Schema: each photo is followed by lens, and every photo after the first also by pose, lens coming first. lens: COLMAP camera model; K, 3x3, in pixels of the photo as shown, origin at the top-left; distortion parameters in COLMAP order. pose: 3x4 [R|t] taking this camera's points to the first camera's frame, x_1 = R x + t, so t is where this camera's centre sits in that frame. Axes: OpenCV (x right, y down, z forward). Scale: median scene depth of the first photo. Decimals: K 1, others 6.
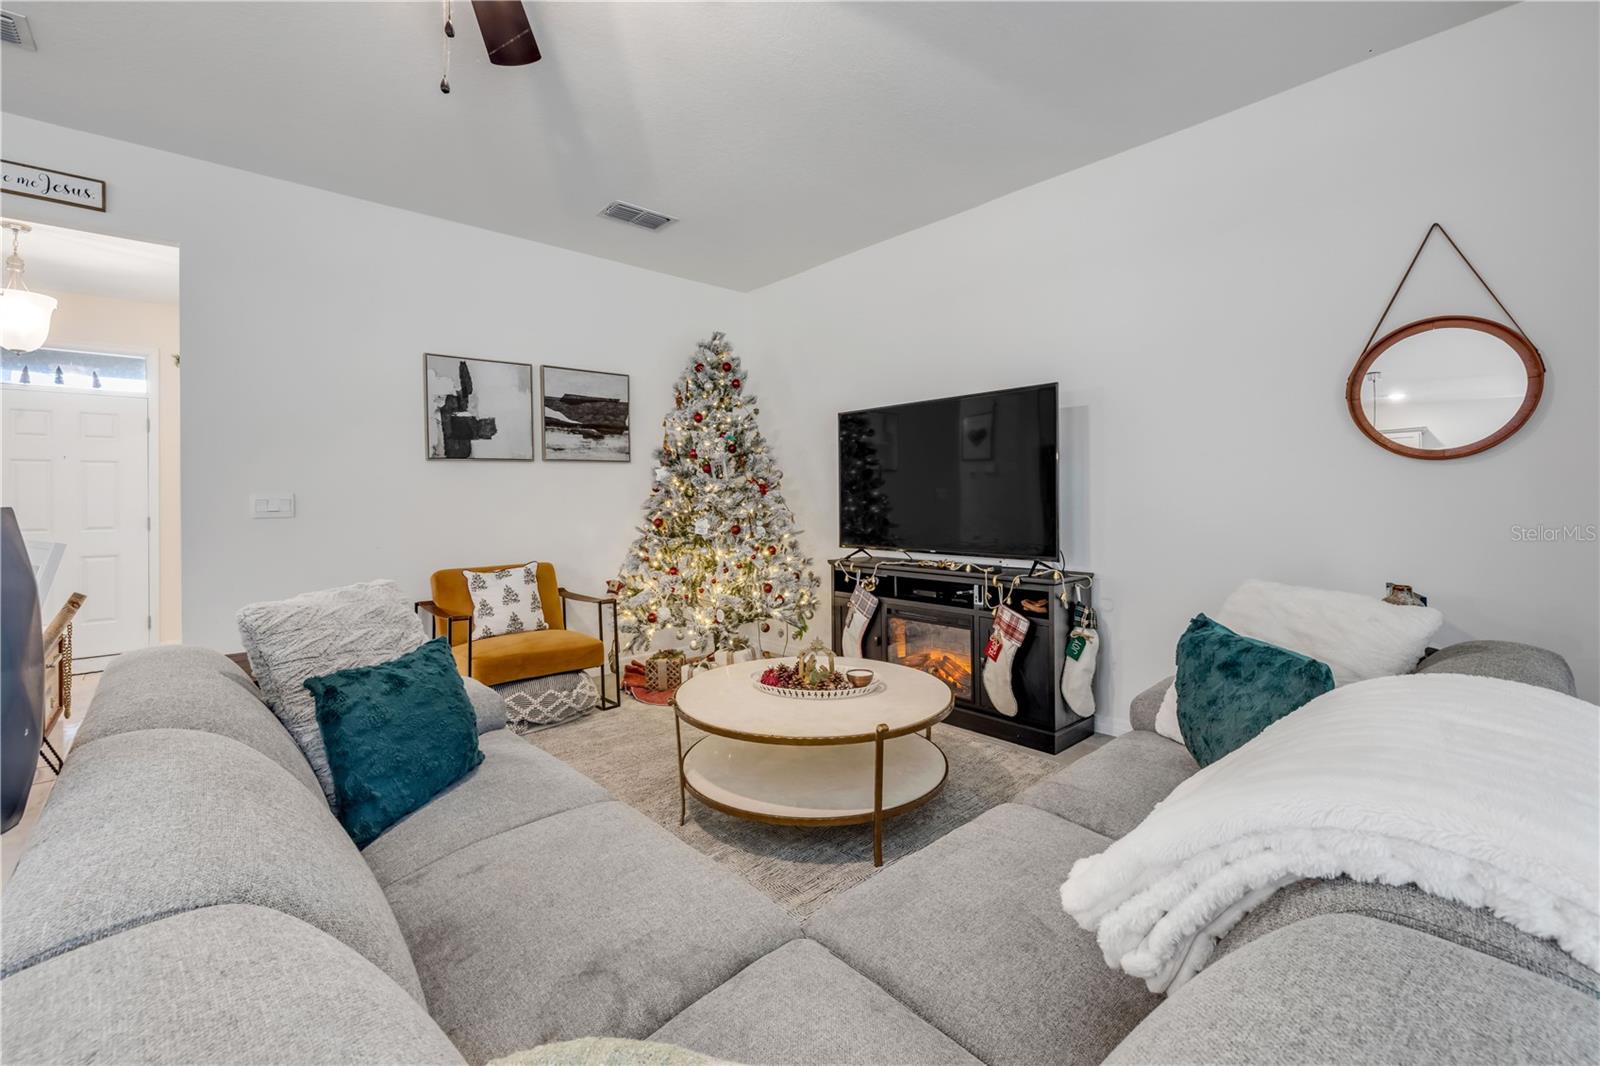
lens RADIAL K [[680.3, 0, 799.1], [0, 680.3, 497.5], [0, 0, 1]] dist [-0.001310, -0.000231]
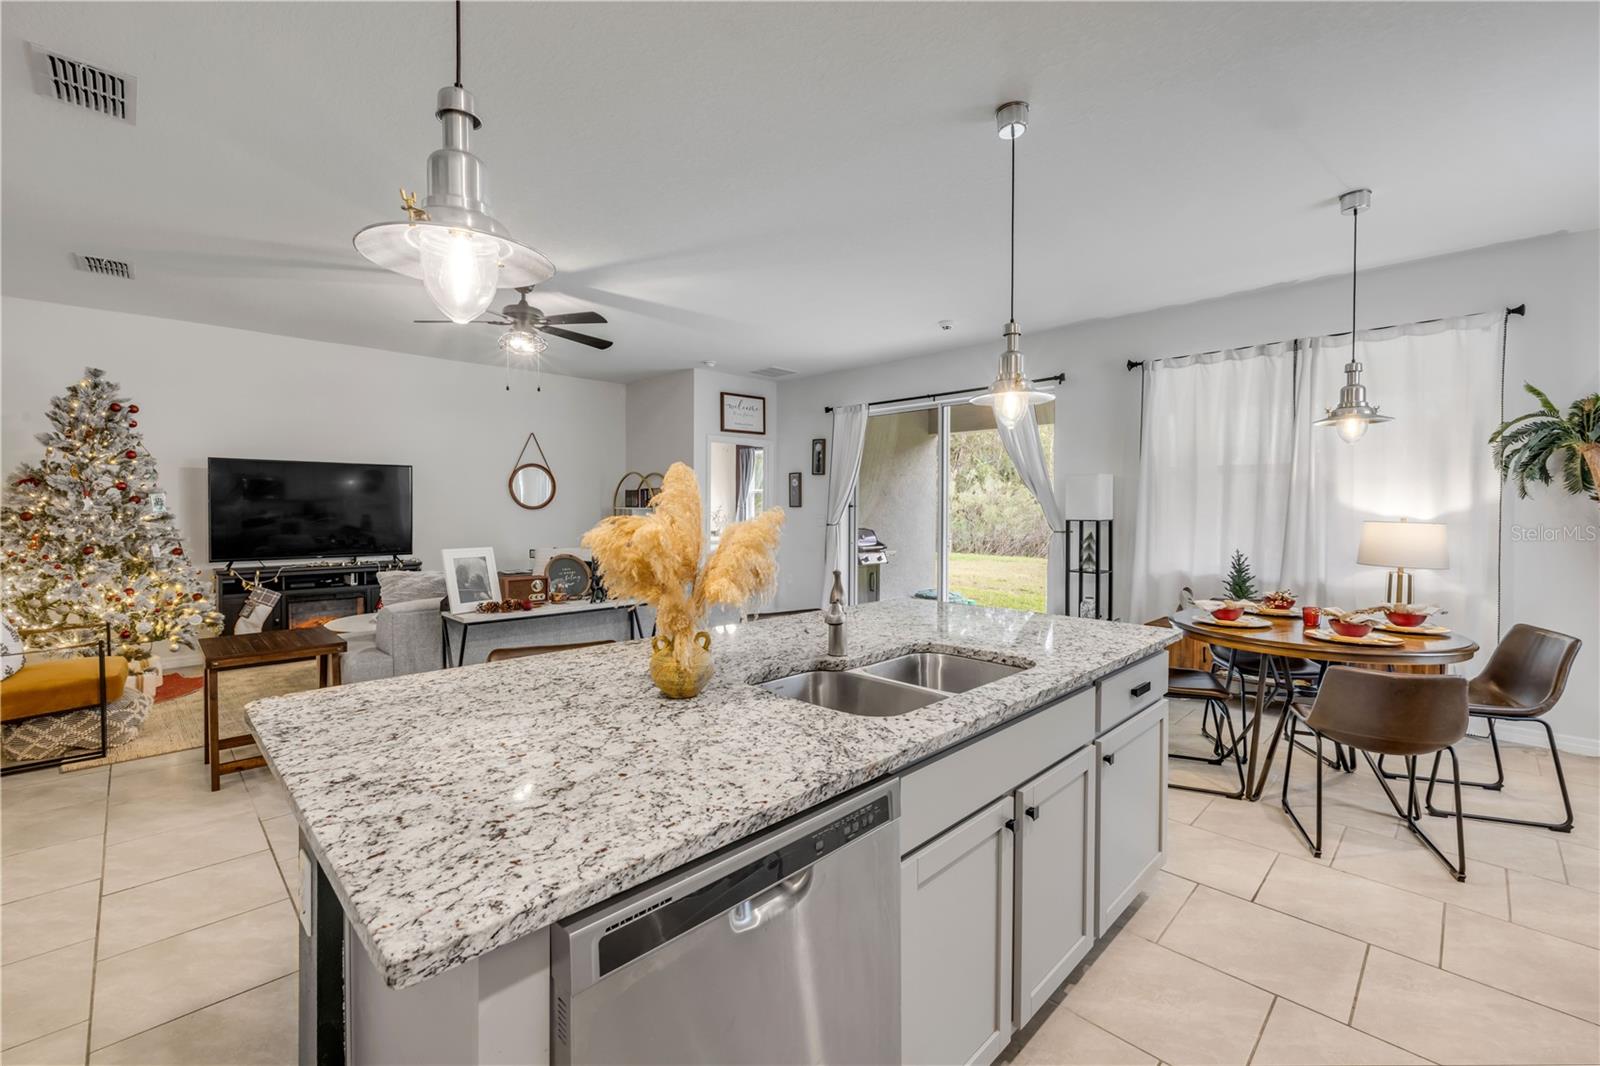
lens RADIAL K [[673.6, 0, 797.1], [0, 673.6, 516.7], [0, 0, 1]] dist [-0.000288, 0.000051]
pose [[-0.036886, -0.005822, 0.999303, -1.302470], [-0.004956, 0.999972, 0.005643, -0.026477], [-0.999307, -0.004744, -0.036914, -0.051195]]
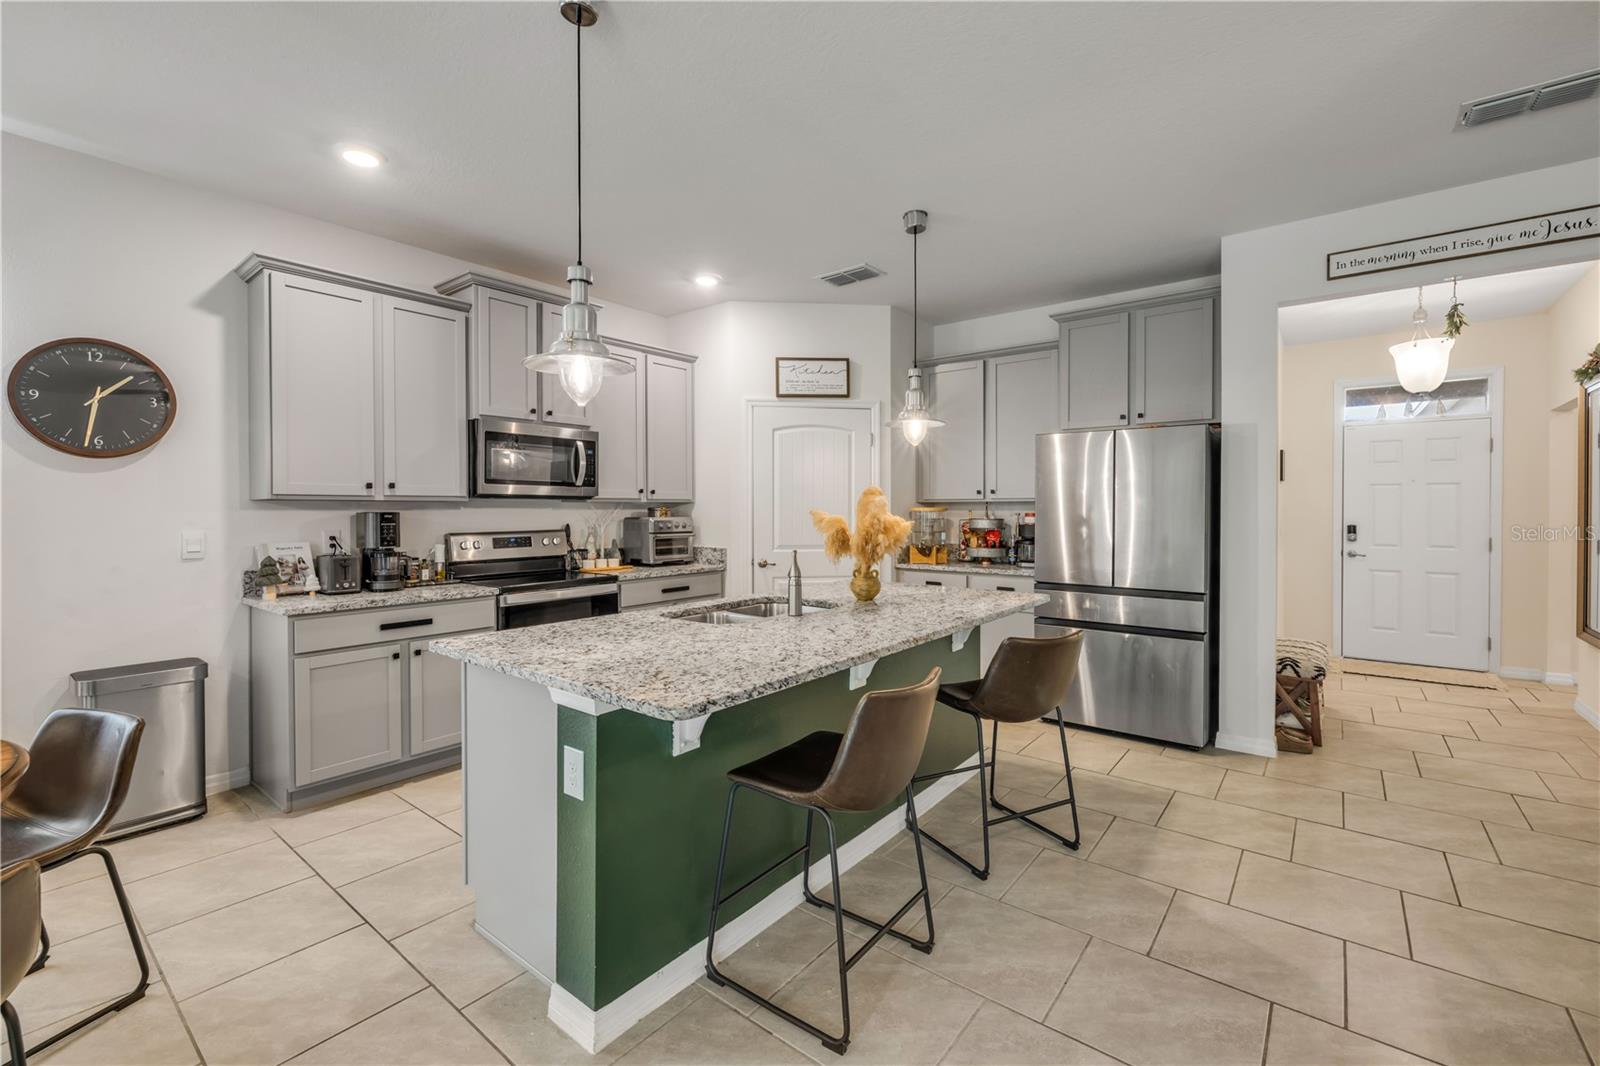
lens RADIAL K [[681.0, 0, 801.2], [0, 681.0, 511.1], [0, 0, 1]] dist [0.000332, 0.000167]
pose [[0.160021, 0.015780, -0.986987, -0.190887], [0.001552, 0.999867, 0.016238, -0.038734], [0.987112, -0.004130, 0.159975, -0.197128]]
